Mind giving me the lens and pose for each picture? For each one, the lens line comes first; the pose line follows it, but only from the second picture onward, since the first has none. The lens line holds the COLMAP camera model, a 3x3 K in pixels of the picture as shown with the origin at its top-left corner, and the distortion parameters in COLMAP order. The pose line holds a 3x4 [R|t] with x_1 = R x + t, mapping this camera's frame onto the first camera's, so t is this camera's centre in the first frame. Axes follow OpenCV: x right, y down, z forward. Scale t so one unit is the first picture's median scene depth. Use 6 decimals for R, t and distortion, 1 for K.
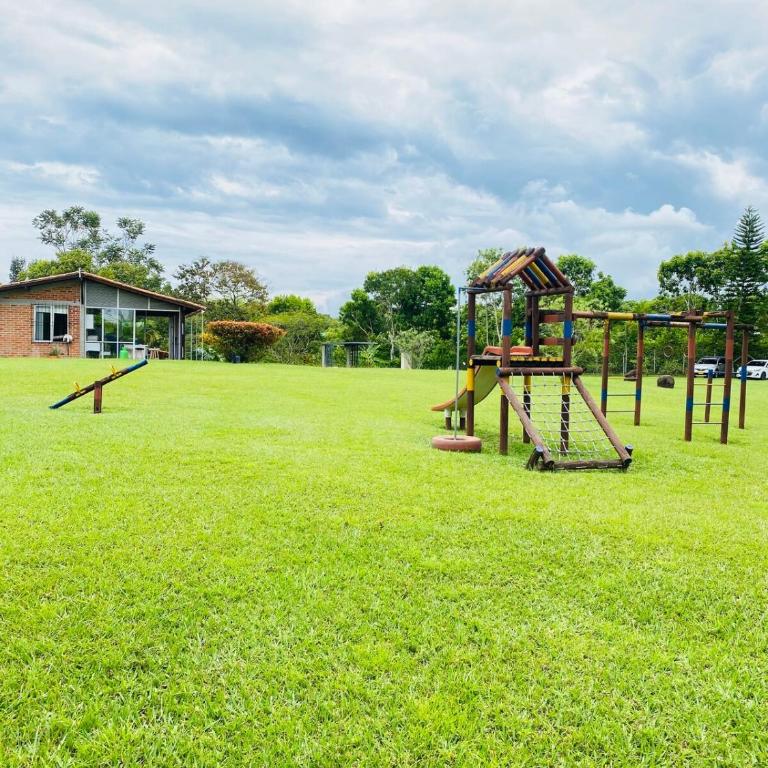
lens RADIAL K [[772.0, 0, 383.6], [0, 772.0, 375.3], [0, 0, 1]] dist [0.080654, -0.171241]
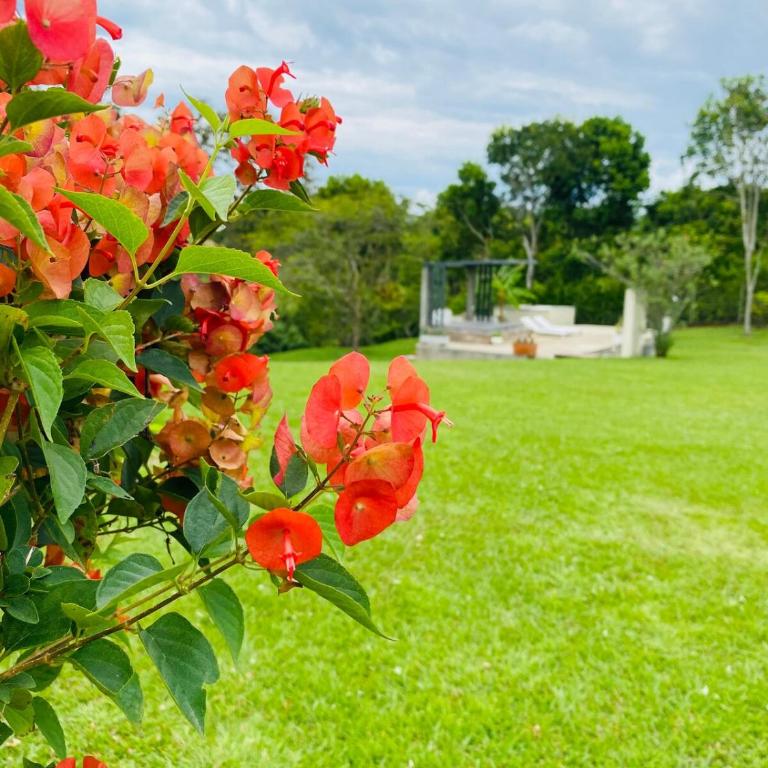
lens RADIAL K [[772.0, 0, 383.6], [0, 772.0, 375.3], [0, 0, 1]] dist [0.080654, -0.171241]
pose [[0.996998, 0.029611, -0.071539, -0.053600], [-0.020665, 0.992229, 0.122699, -0.023326], [0.074617, -0.120852, 0.989862, 0.418968]]
